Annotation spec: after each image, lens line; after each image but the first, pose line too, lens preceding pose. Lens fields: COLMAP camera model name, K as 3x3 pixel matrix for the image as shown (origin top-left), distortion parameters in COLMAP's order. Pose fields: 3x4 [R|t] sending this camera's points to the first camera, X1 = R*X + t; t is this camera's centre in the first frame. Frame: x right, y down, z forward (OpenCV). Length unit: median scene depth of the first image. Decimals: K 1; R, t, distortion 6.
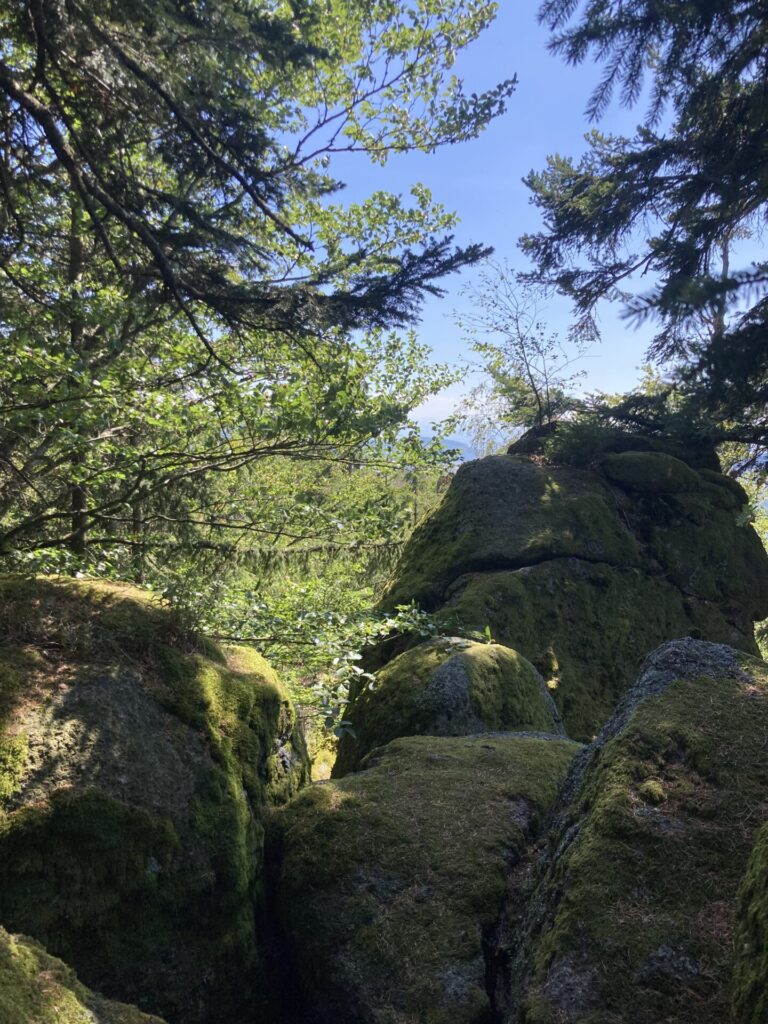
lens RADIAL K [[832.2, 0, 345.8], [0, 832.2, 512.0], [0, 0, 1]] dist [-0.004447, -0.005306]
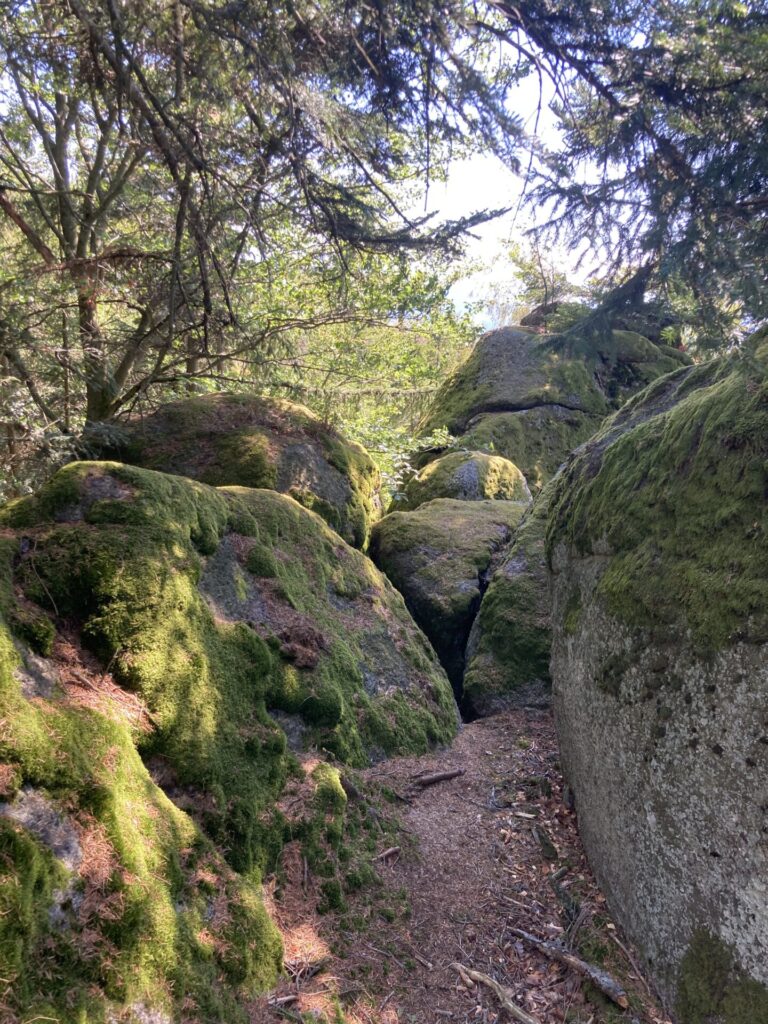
lens RADIAL K [[832.2, 0, 345.8], [0, 832.2, 512.0], [0, 0, 1]] dist [-0.004447, -0.005306]
pose [[0.998790, 0.048457, -0.008371, -0.063362], [-0.046214, 0.983139, 0.176922, -0.000822], [0.016803, -0.176321, 0.984189, -0.413302]]
